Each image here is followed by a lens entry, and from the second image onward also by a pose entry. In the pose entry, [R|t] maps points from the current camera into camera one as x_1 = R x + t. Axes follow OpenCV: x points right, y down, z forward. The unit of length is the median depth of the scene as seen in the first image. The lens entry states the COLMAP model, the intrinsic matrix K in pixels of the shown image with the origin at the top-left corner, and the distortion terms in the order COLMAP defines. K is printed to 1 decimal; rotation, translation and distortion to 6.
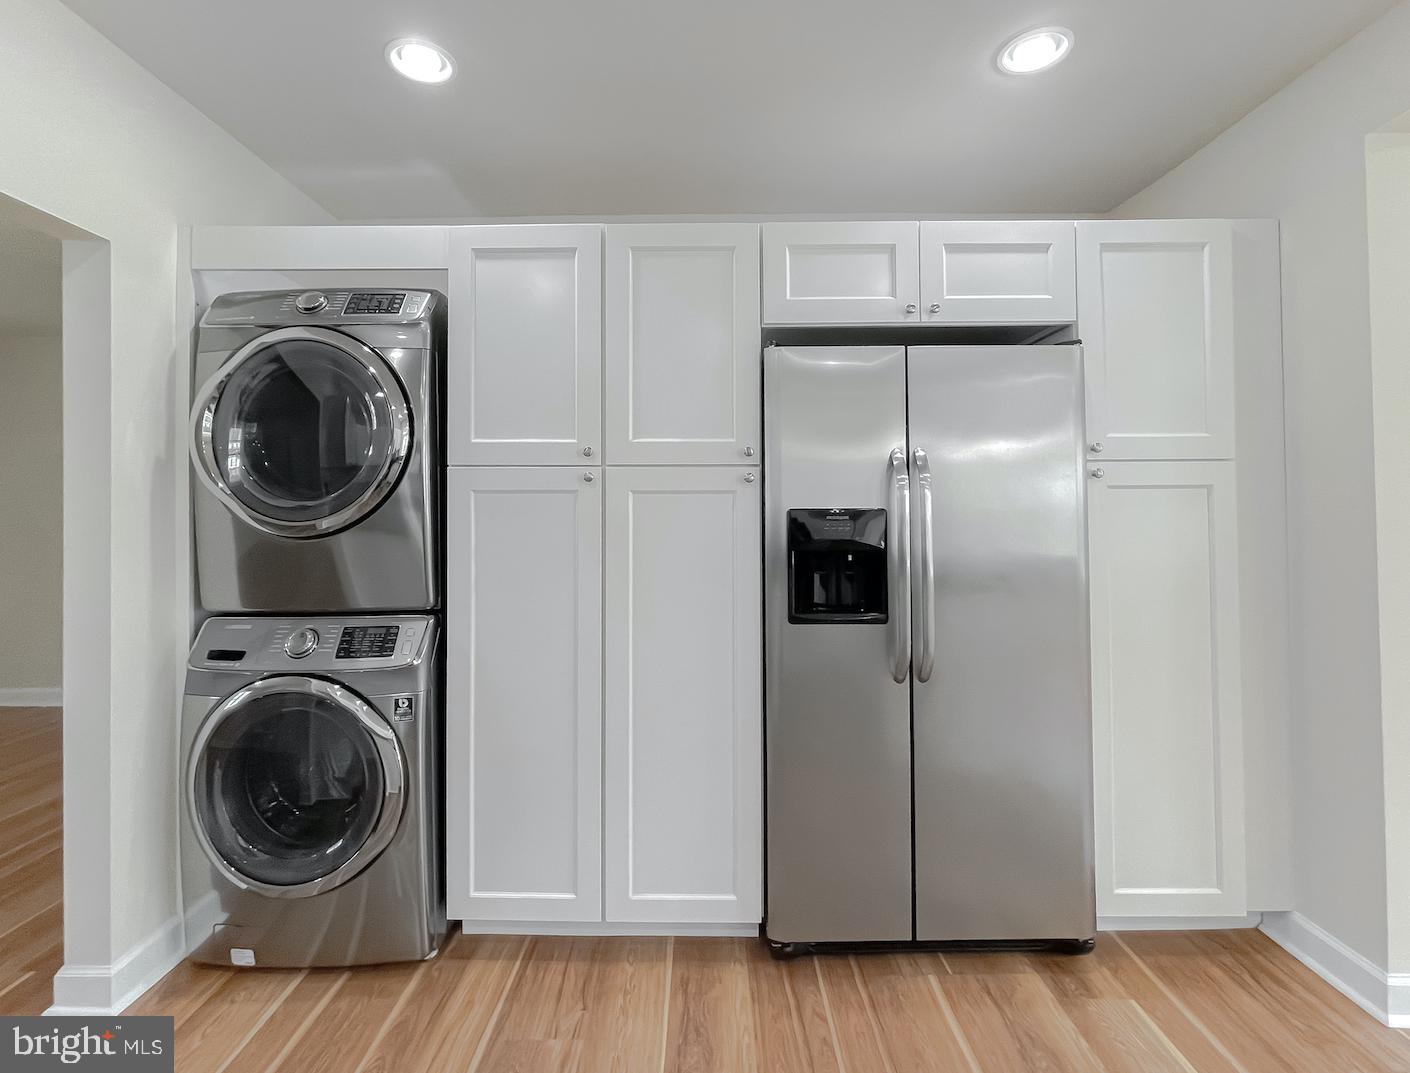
lens RADIAL K [[666.5, 0, 703.3], [0, 666.5, 498.9], [0, 0, 1]] dist [-0.001929, 0.001411]
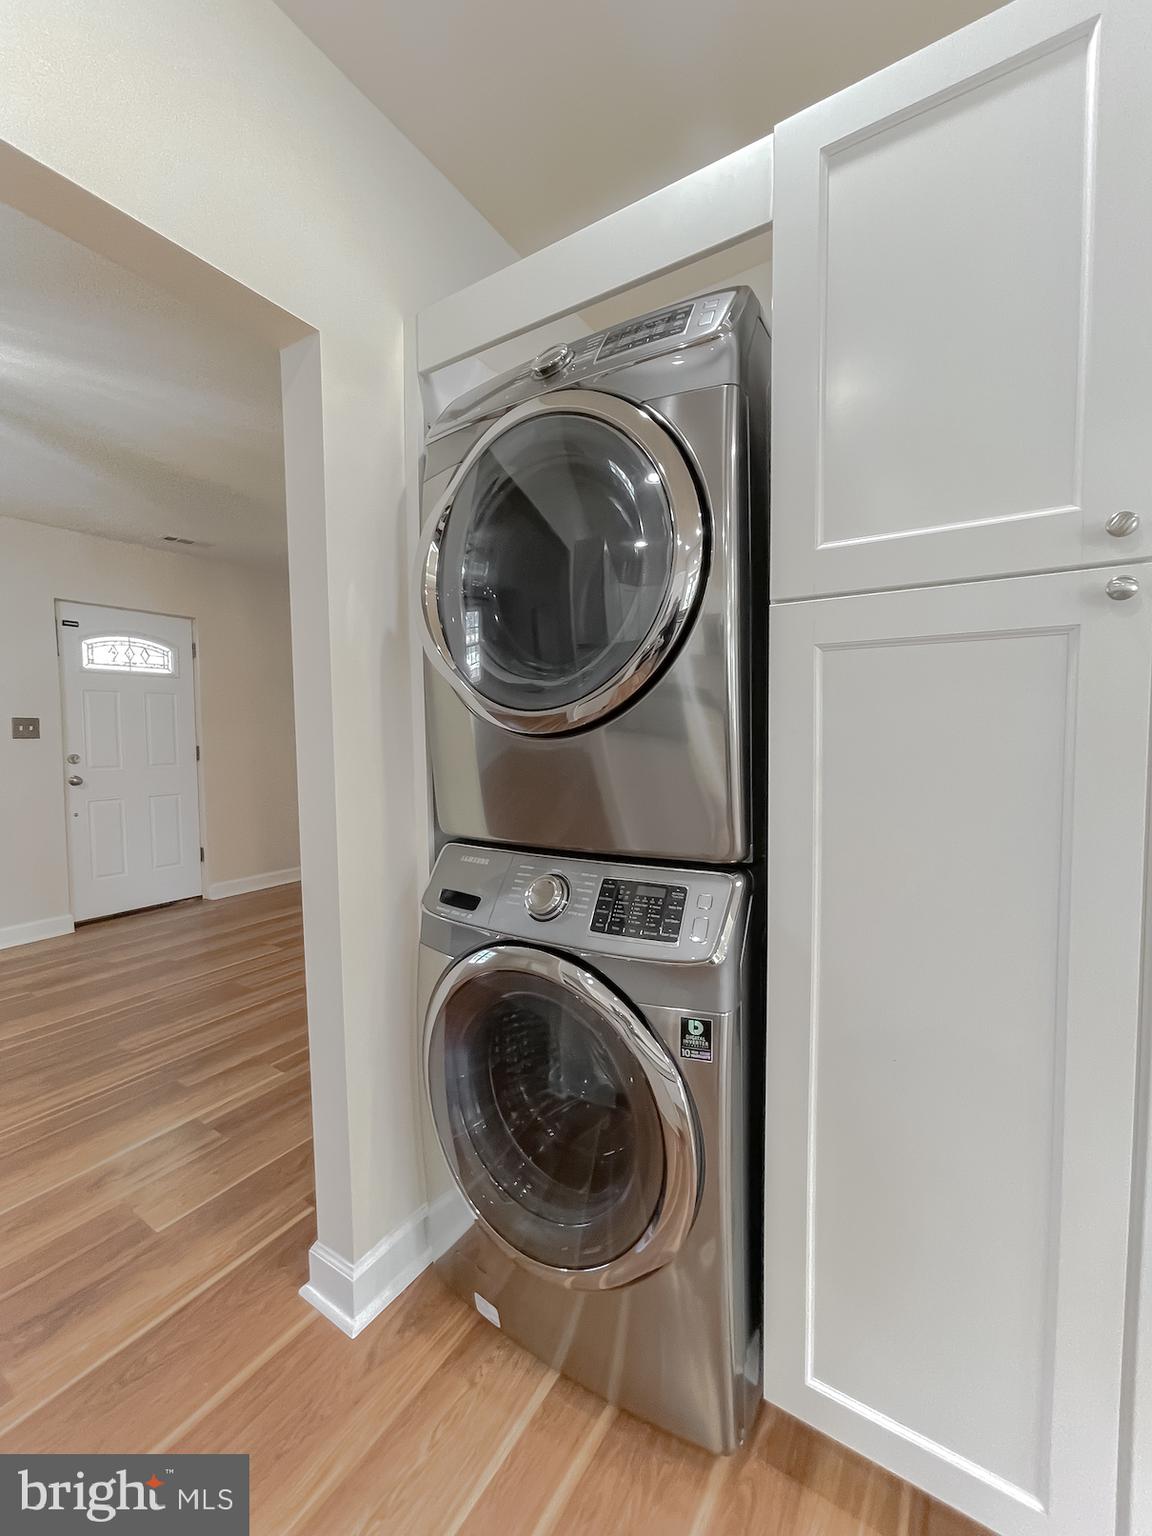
lens RADIAL K [[622.5, 0, 574.2], [0, 622.5, 764.6], [0, 0, 1]] dist [-0.002137, -0.000352]
pose [[0.844557, 0.025191, -0.534872, -0.251132], [0.015220, 0.997360, 0.071007, 0.043205], [0.535249, -0.068110, 0.841944, 0.497759]]
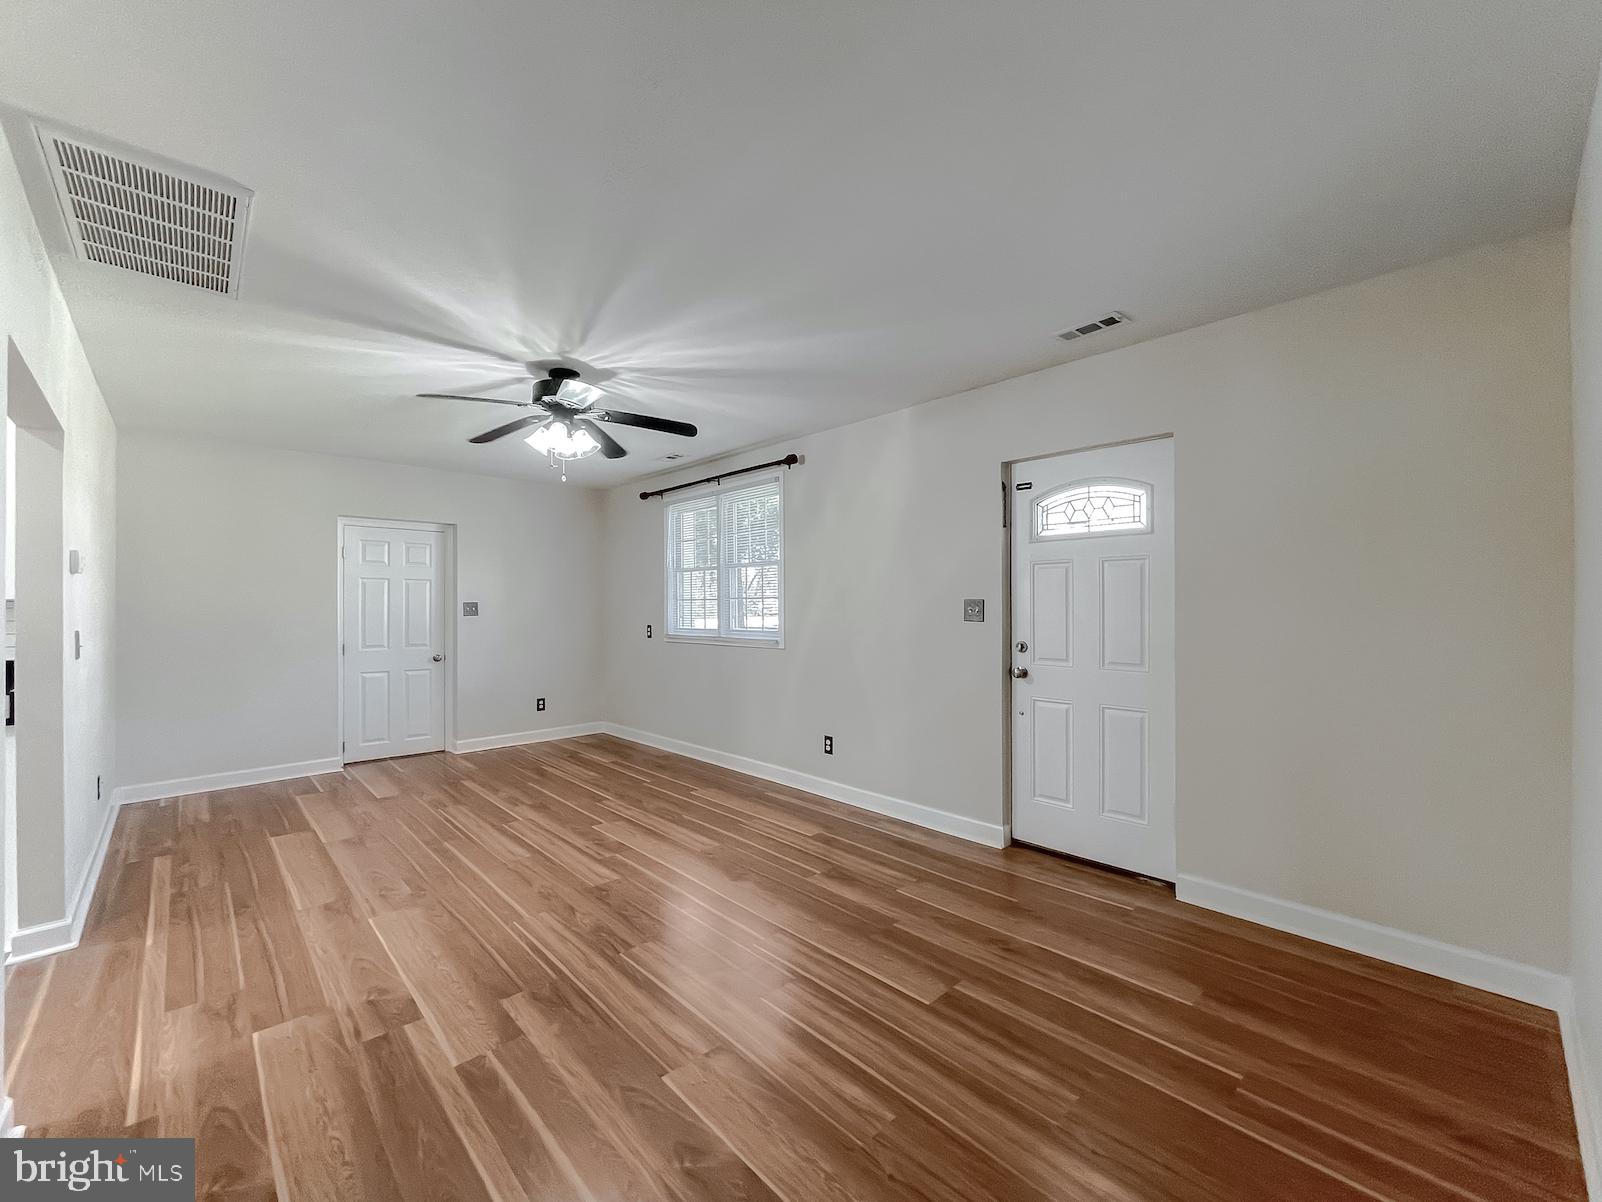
lens RADIAL K [[660.7, 0, 794.5], [0, 660.7, 603.0], [0, 0, 1]] dist [-0.002879, 0.000019]
pose [[-0.724588, 0.011531, -0.689086, -1.021619], [0.024663, 0.999653, -0.009206, 0.024943], [0.688741, -0.023666, -0.724621, 2.238260]]
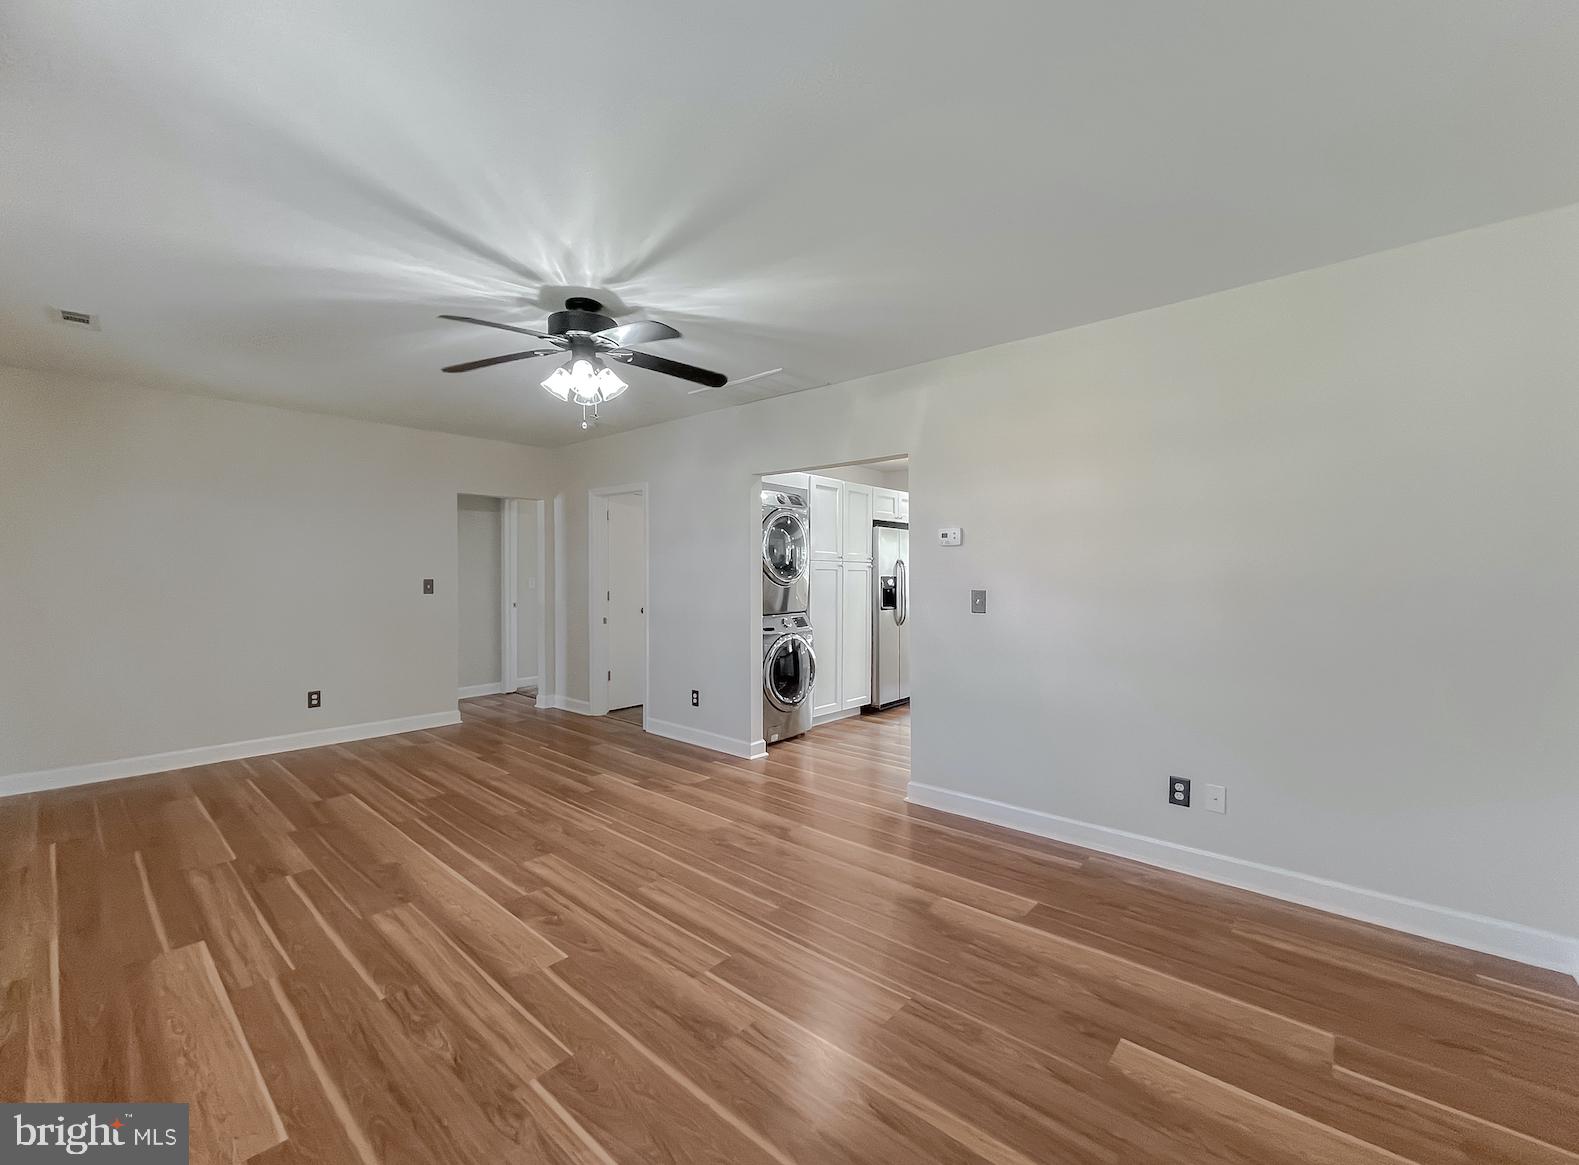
lens RADIAL K [[650.4, 0, 782.4], [0, 650.4, 588.0], [0, 0, 1]] dist [-0.009151, -0.000198]
pose [[0.652698, -0.007526, 0.757580, -2.594247], [-0.021358, 0.999370, 0.028330, -0.010042], [-0.757317, -0.034672, 0.652127, -0.723624]]
